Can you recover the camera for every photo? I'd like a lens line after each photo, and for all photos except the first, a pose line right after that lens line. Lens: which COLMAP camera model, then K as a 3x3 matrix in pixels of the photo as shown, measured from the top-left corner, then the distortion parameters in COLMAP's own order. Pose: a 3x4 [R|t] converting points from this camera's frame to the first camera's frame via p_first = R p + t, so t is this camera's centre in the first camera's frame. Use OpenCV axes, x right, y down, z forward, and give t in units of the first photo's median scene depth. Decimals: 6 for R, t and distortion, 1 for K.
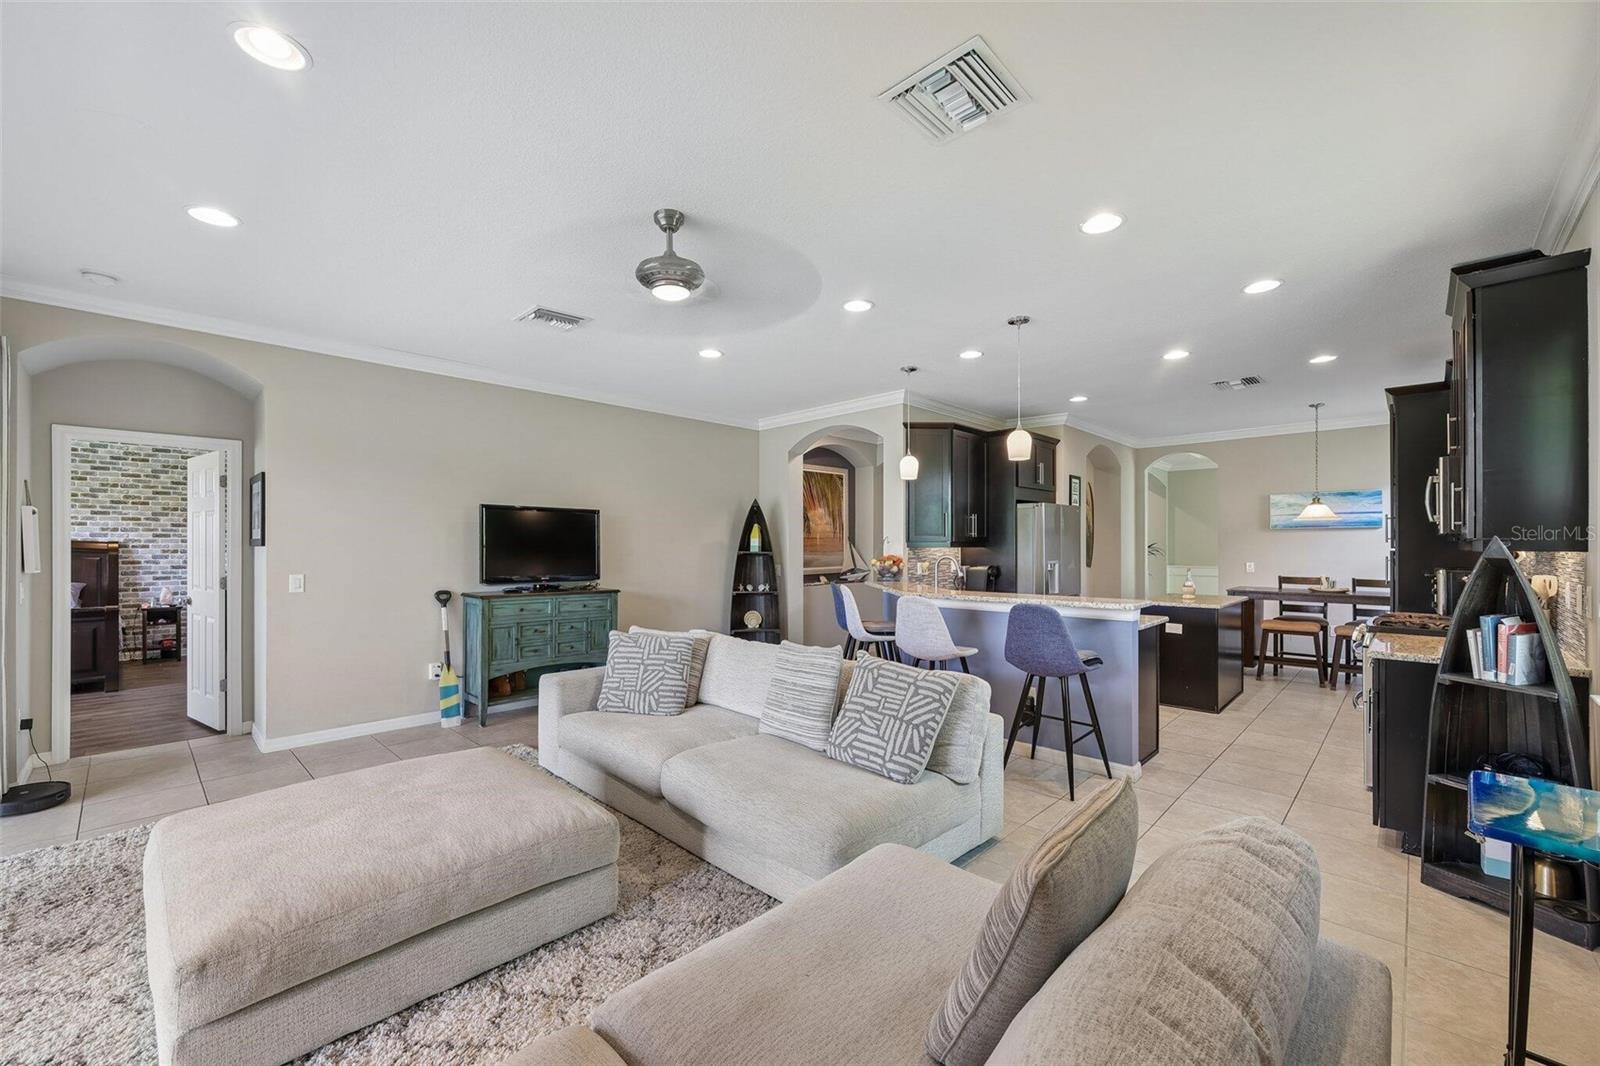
lens RADIAL K [[648.0, 0, 800.8], [0, 648.0, 544.3], [0, 0, 1]] dist [0.000230, 0.000450]
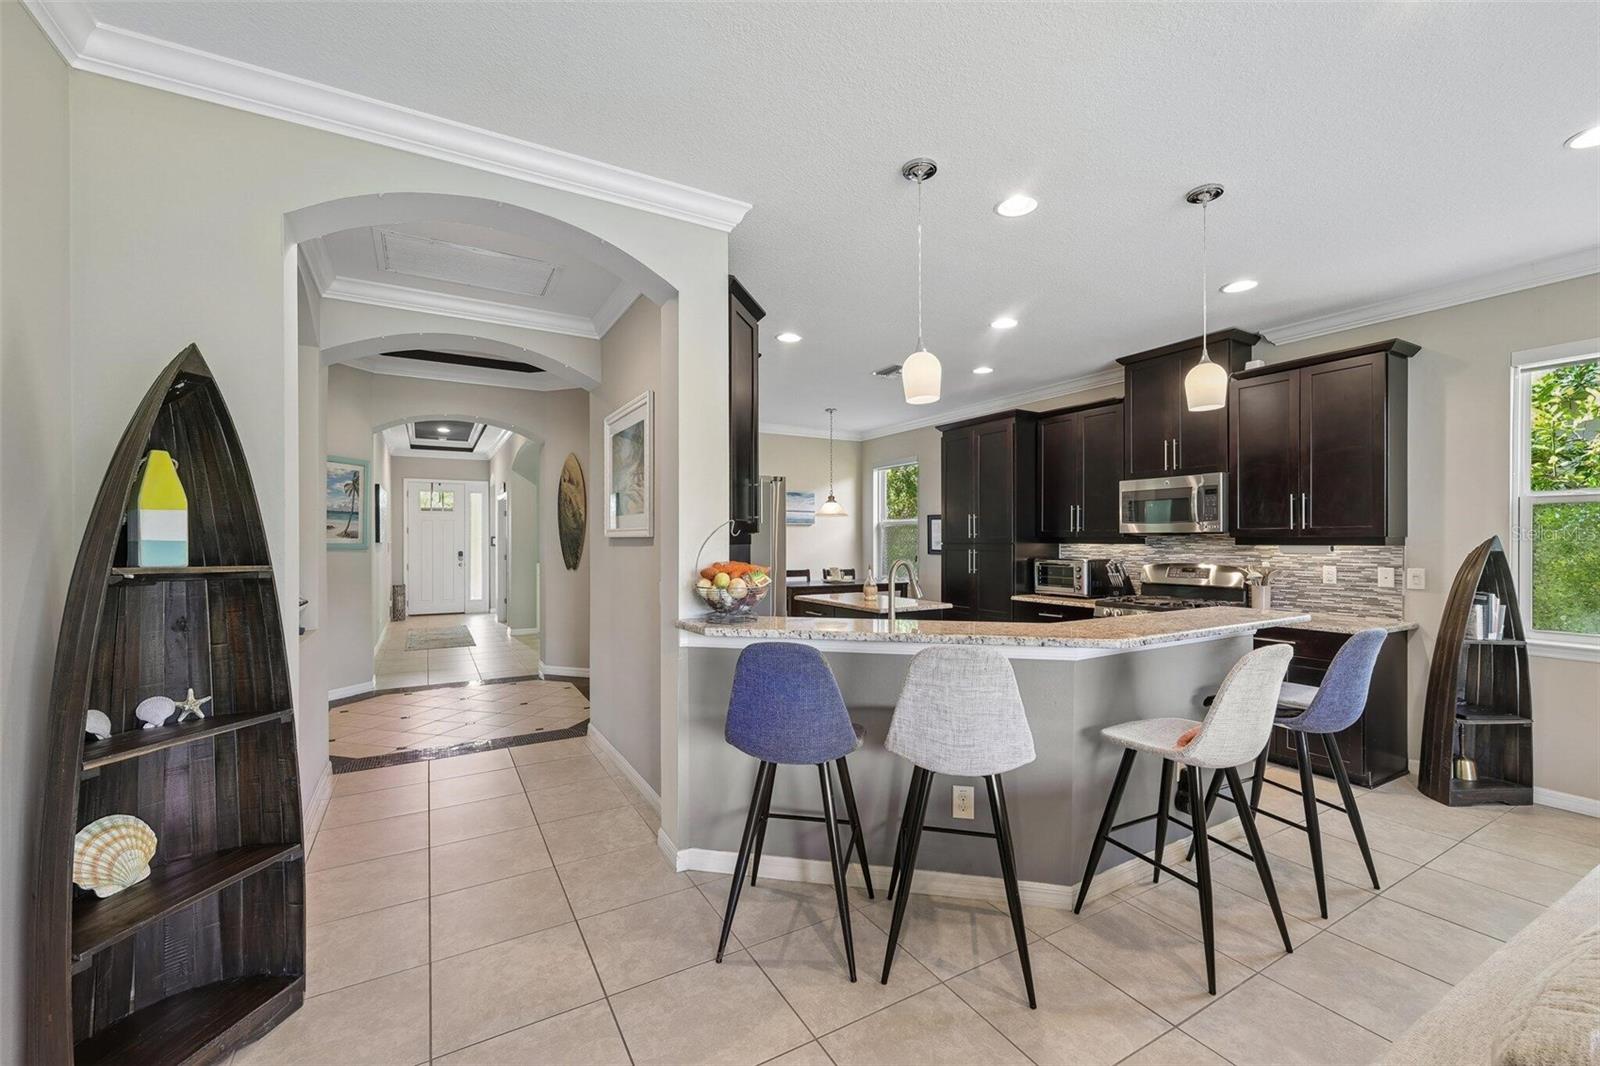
lens RADIAL K [[648.0, 0, 796.2], [0, 648.0, 542.4], [0, 0, 1]] dist [0.000230, 0.000450]
pose [[0.282535, -0.003693, 0.959250, -0.249734], [-0.003350, 0.999983, 0.004836, 0.000405], [-0.959251, -0.004580, 0.282518, 0.751774]]
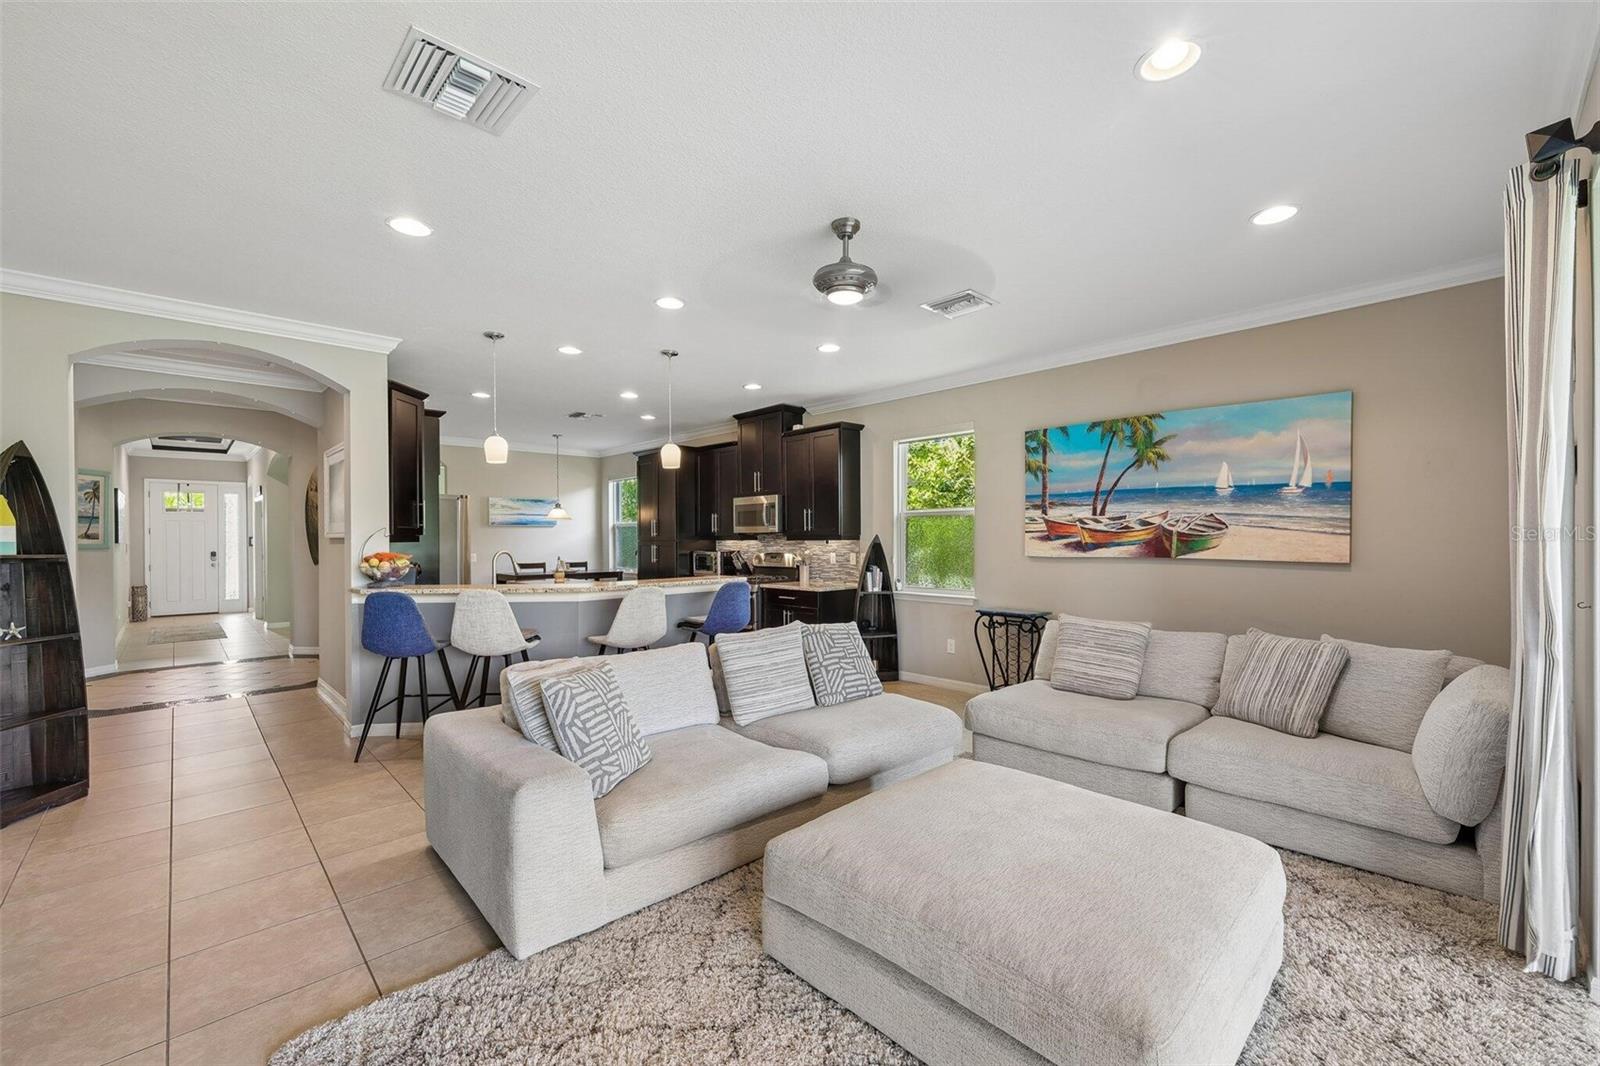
lens RADIAL K [[648.0, 0, 800.8], [0, 648.0, 541.2], [0, 0, 1]] dist [0.000230, 0.000450]
pose [[0.036845, -0.006594, 0.999299, -0.540703], [0.001885, 0.999977, 0.006529, -0.000819], [-0.999319, 0.001643, 0.036856, 0.443075]]
